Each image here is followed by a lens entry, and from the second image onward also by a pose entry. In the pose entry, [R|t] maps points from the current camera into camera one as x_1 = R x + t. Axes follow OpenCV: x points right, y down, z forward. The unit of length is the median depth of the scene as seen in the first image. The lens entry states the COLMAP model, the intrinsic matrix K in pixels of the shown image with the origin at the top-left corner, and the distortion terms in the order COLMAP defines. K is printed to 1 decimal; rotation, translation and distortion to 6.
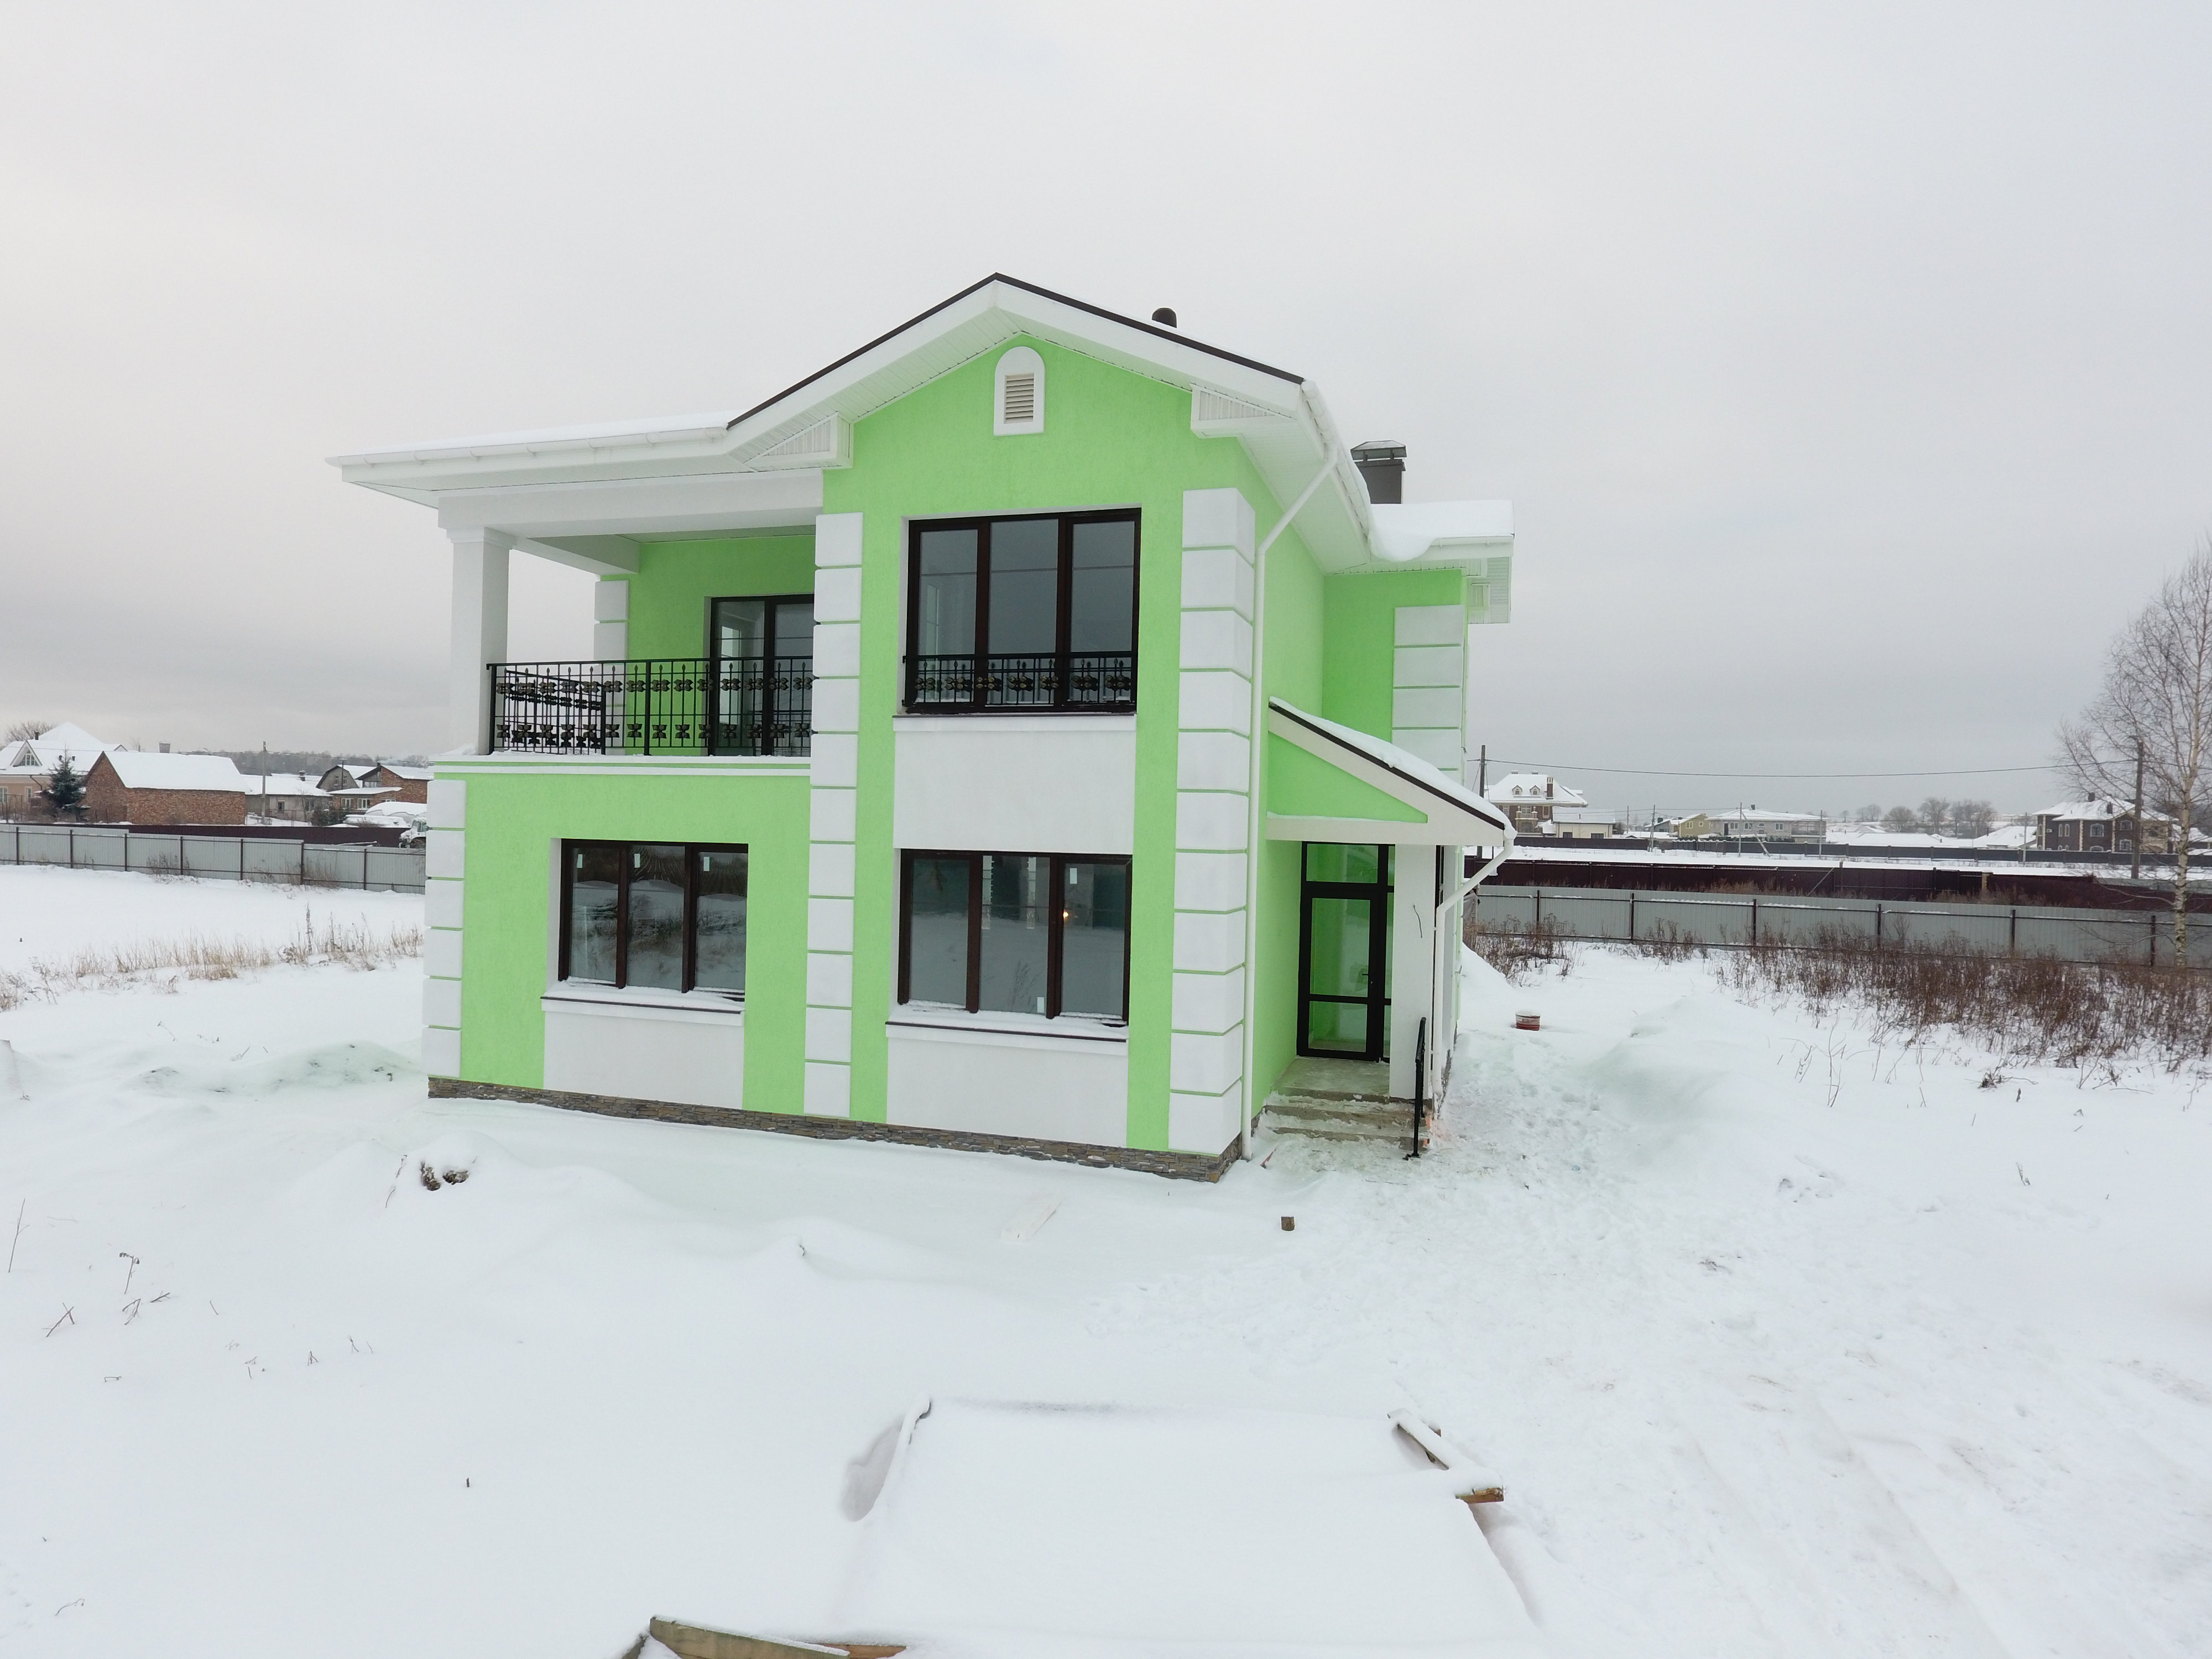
lens RADIAL K [[1286.0, 0, 1099.3], [0, 1286.0, 832.2], [0, 0, 1]] dist [-0.003367, -0.000649]
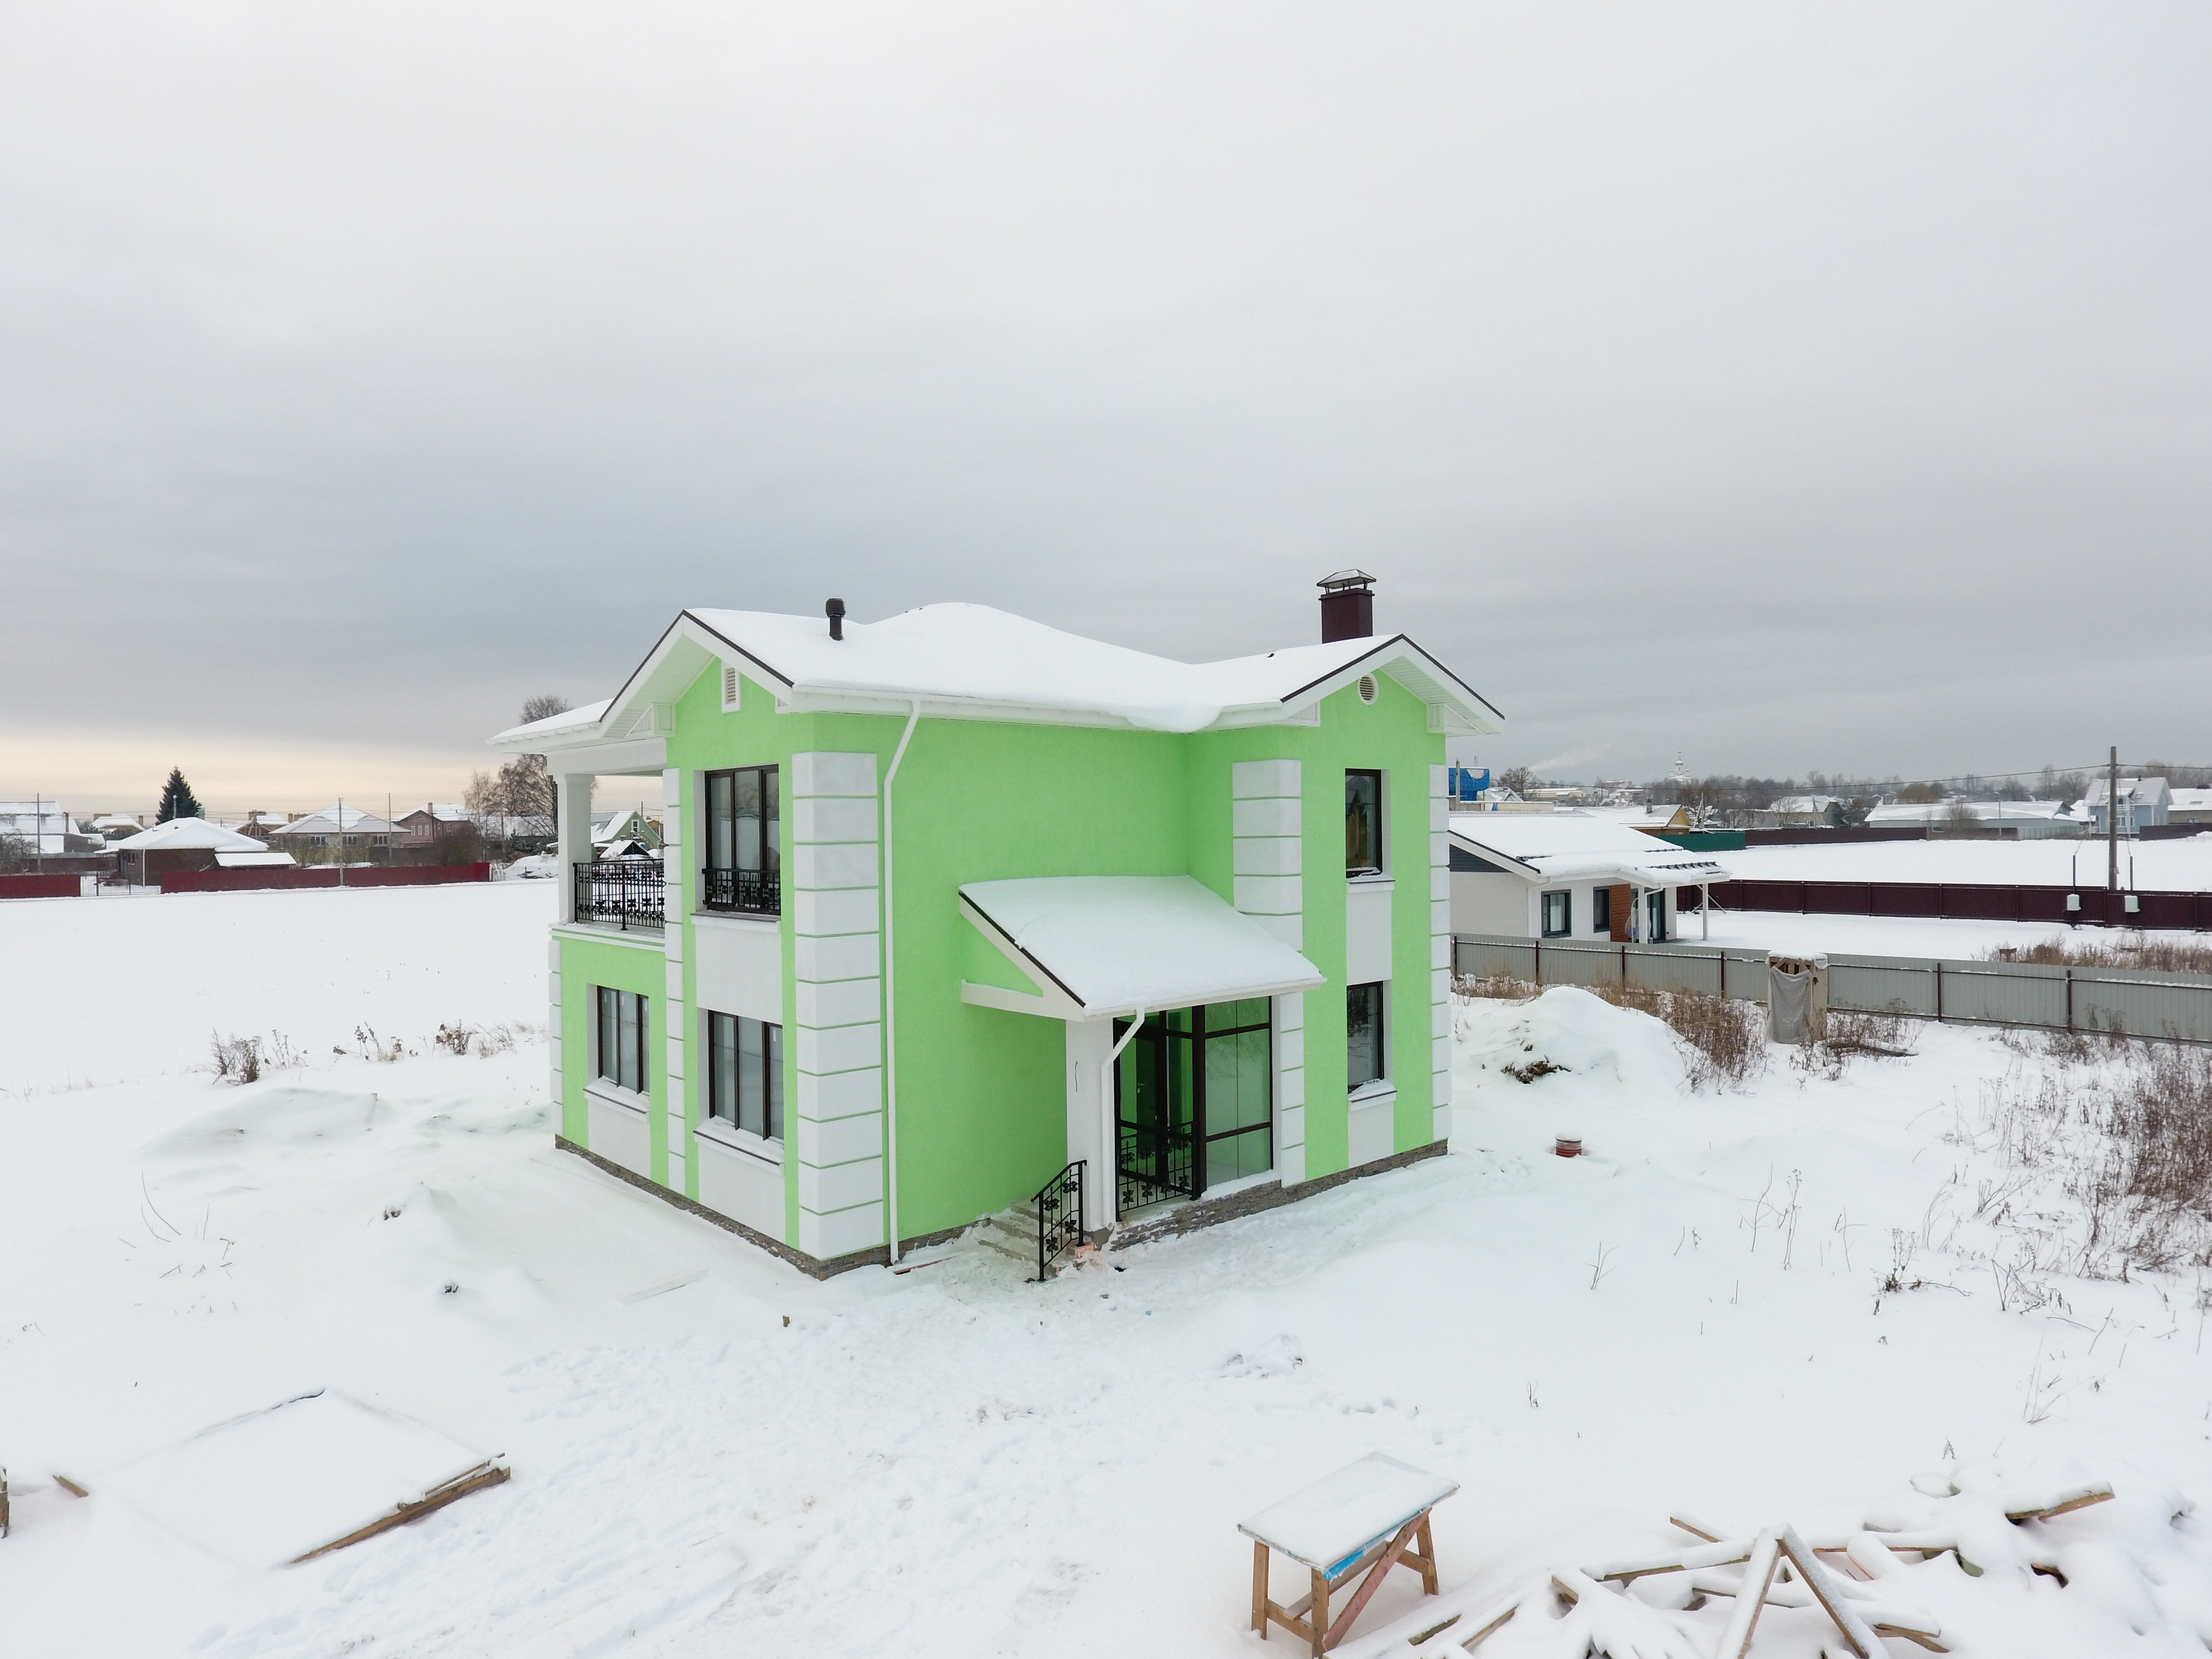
lens RADIAL K [[1287.9, 0, 1094.4], [0, 1287.9, 833.4], [0, 0, 1]] dist [-0.003673, -0.001573]
pose [[0.858060, -0.032451, -0.512523, 0.930823], [0.031364, 0.999450, -0.010771, -0.146797], [0.512590, -0.006833, 0.858606, 0.017321]]
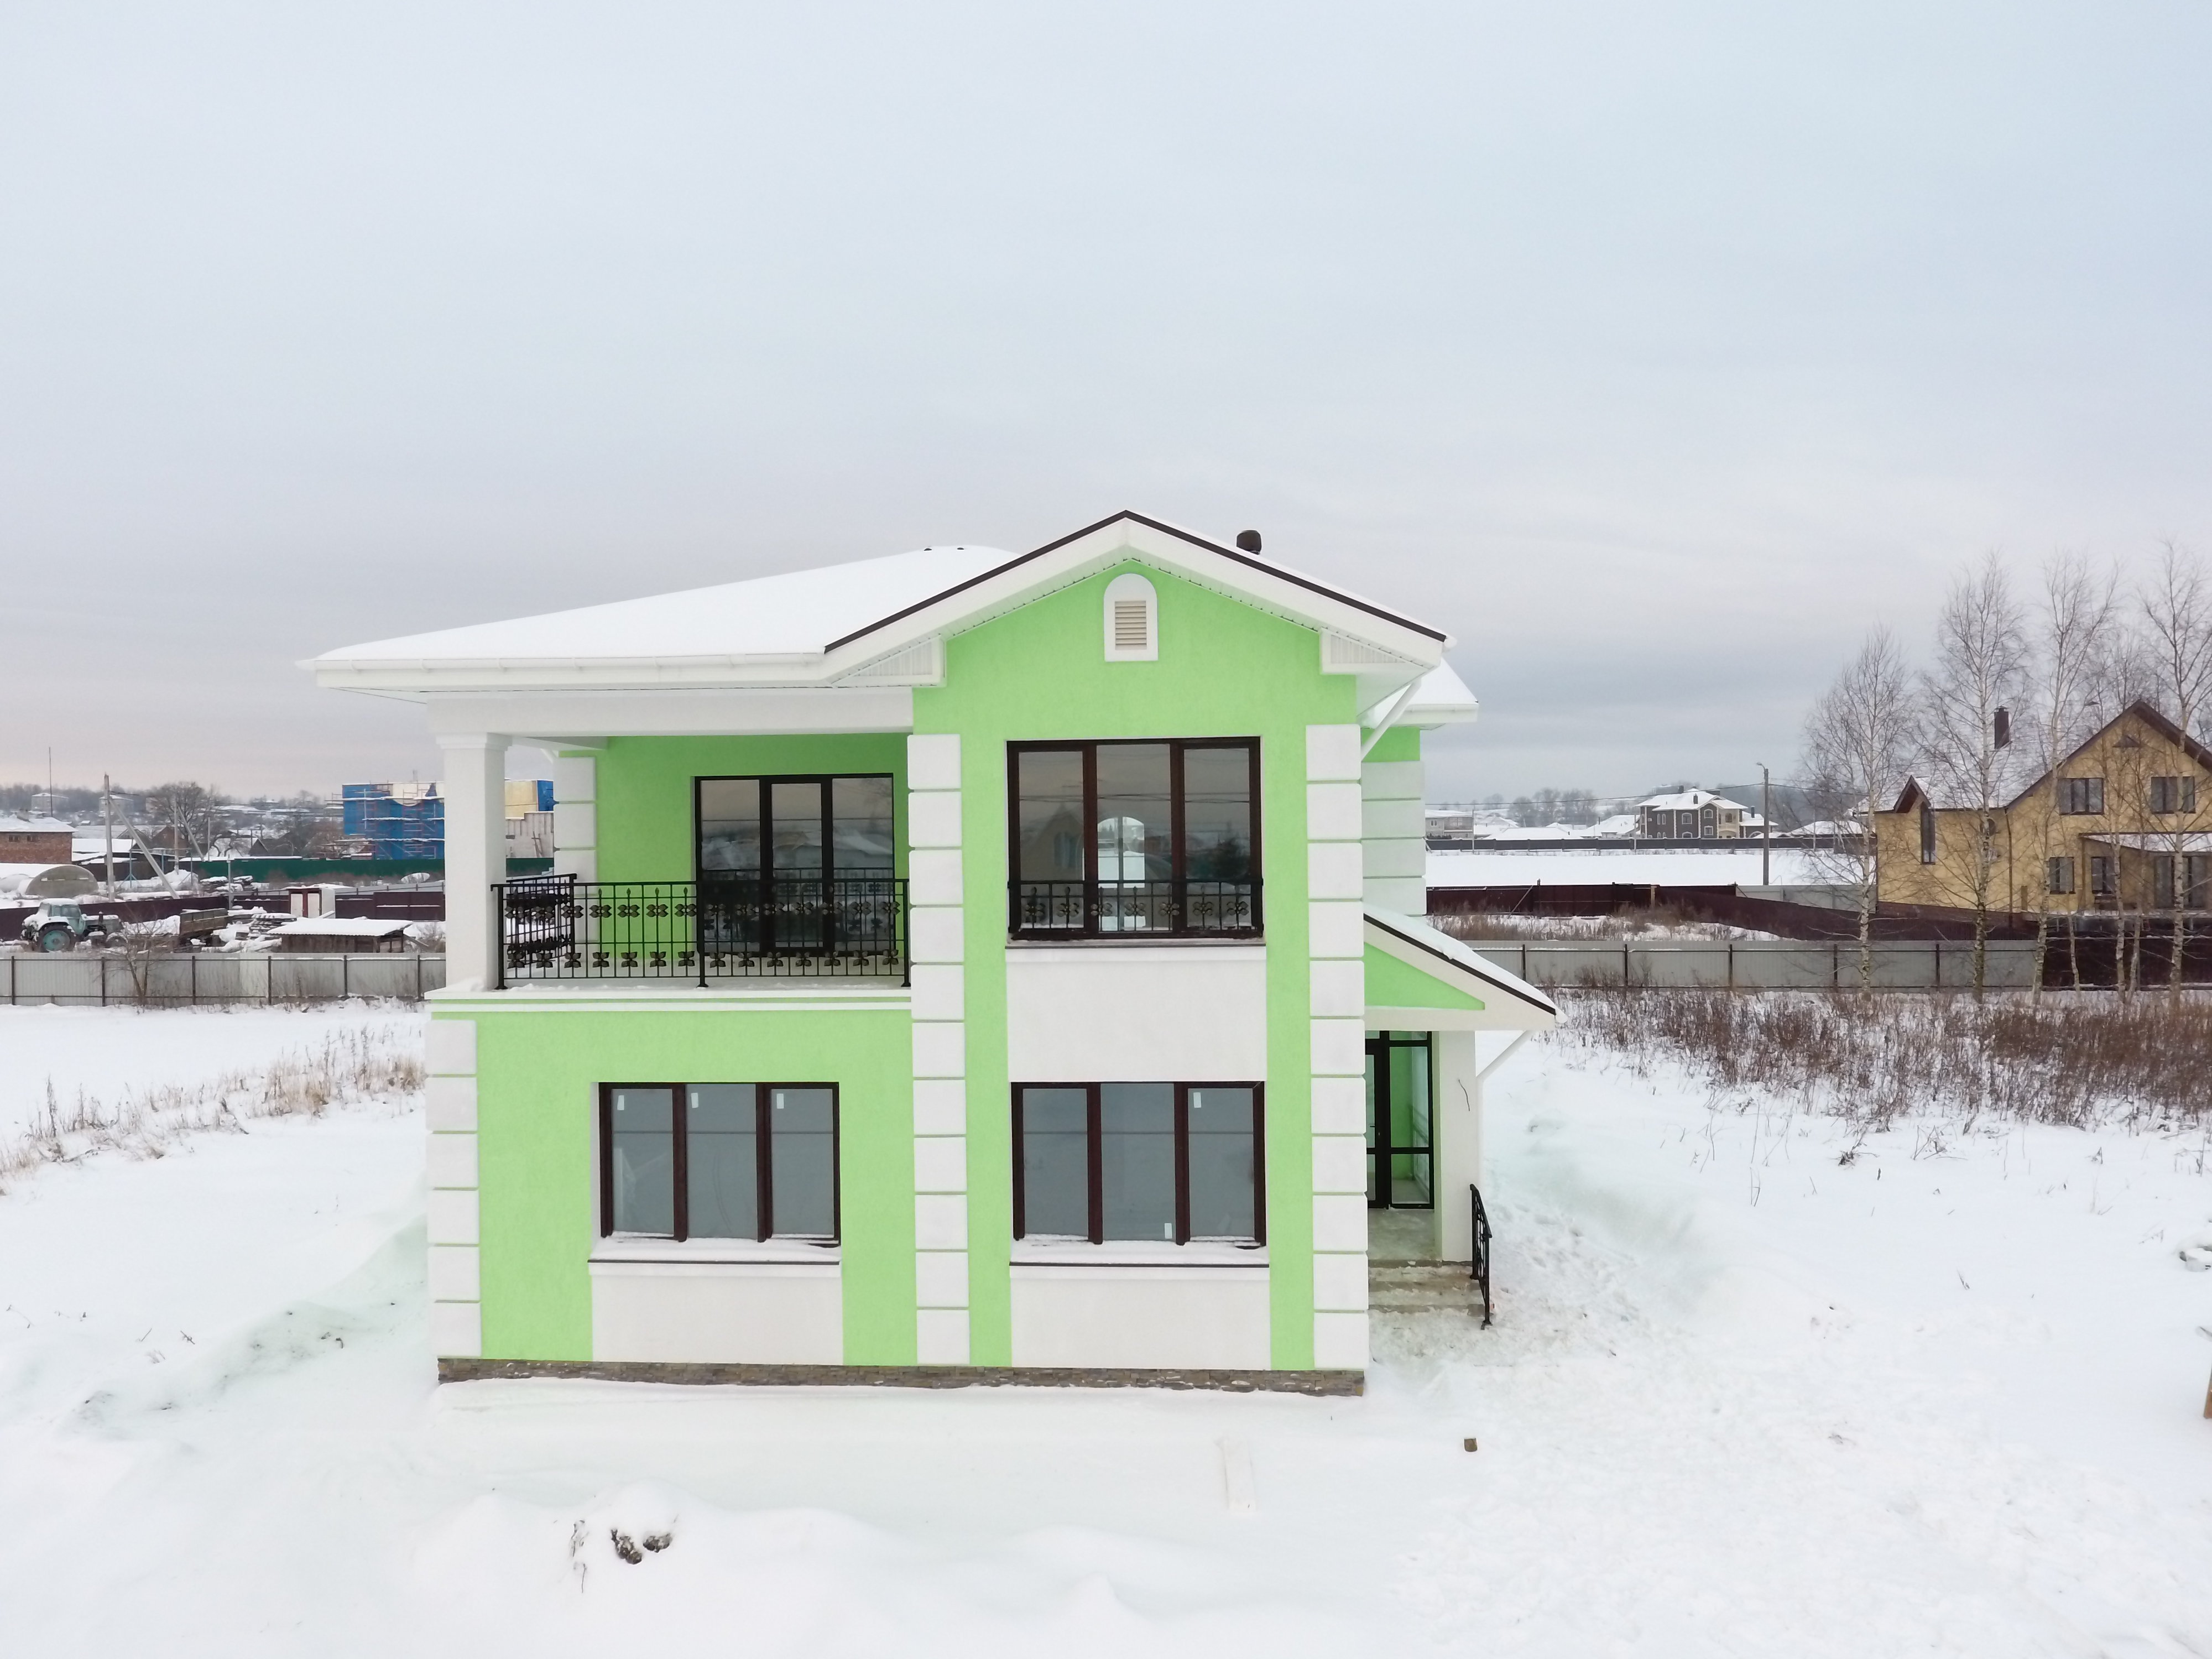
lens RADIAL K [[1287.9, 0, 1094.4], [0, 1287.9, 833.4], [0, 0, 1]] dist [-0.003673, -0.001573]
pose [[0.970144, -0.035629, 0.239898, -0.320171], [0.036129, 0.999344, 0.002314, -0.173021], [-0.239823, 0.006423, 0.970795, 0.041280]]
